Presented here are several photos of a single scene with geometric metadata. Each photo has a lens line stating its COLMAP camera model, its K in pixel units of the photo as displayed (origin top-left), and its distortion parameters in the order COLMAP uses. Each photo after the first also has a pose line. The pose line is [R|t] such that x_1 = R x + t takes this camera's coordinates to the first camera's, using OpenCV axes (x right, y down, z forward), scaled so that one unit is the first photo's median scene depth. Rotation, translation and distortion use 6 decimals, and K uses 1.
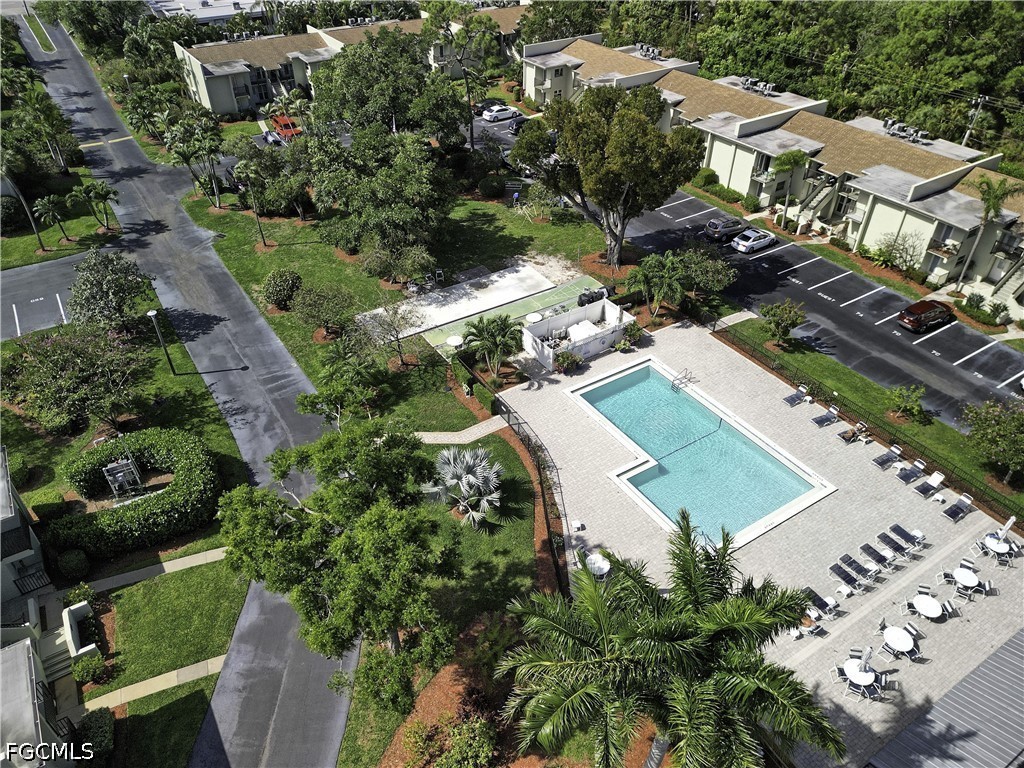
lens RADIAL K [[718.6, 0, 512.0], [0, 718.6, 384.0], [0, 0, 1]] dist [0.063815, -0.060430]
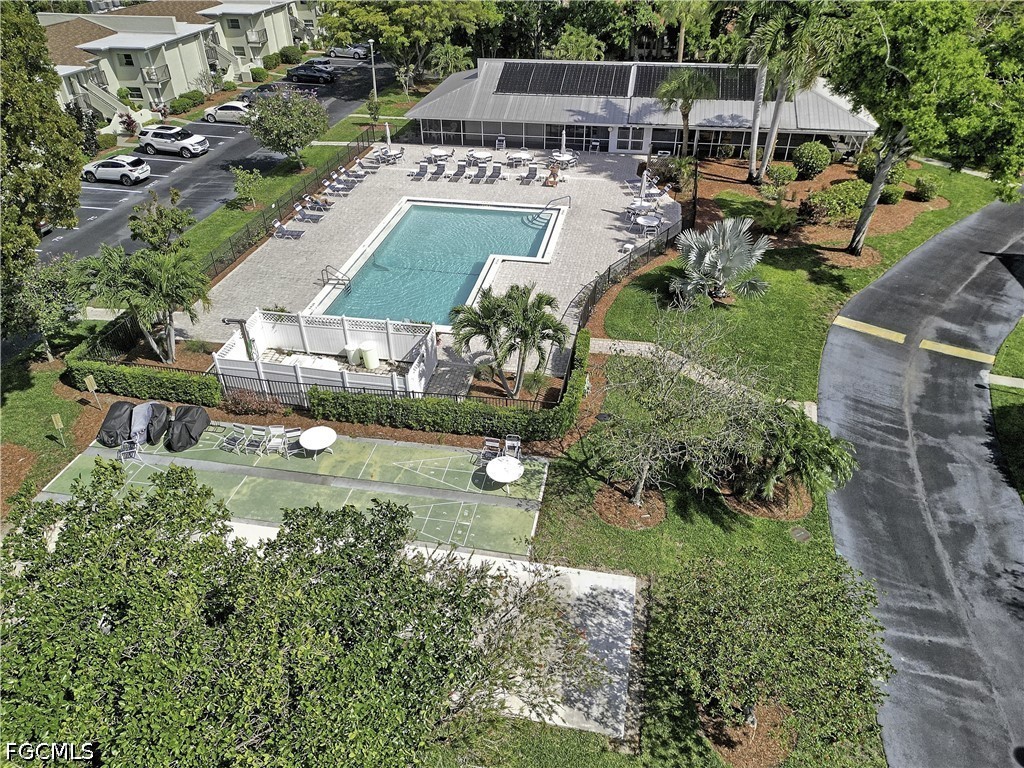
lens RADIAL K [[718.6, 0, 512.0], [0, 718.6, 384.0], [0, 0, 1]] dist [0.063815, -0.060430]
pose [[-0.727844, -0.384504, 0.567802, -0.301901], [0.429438, 0.389969, 0.814559, -0.424209], [-0.534627, 0.836708, -0.118716, 0.960631]]
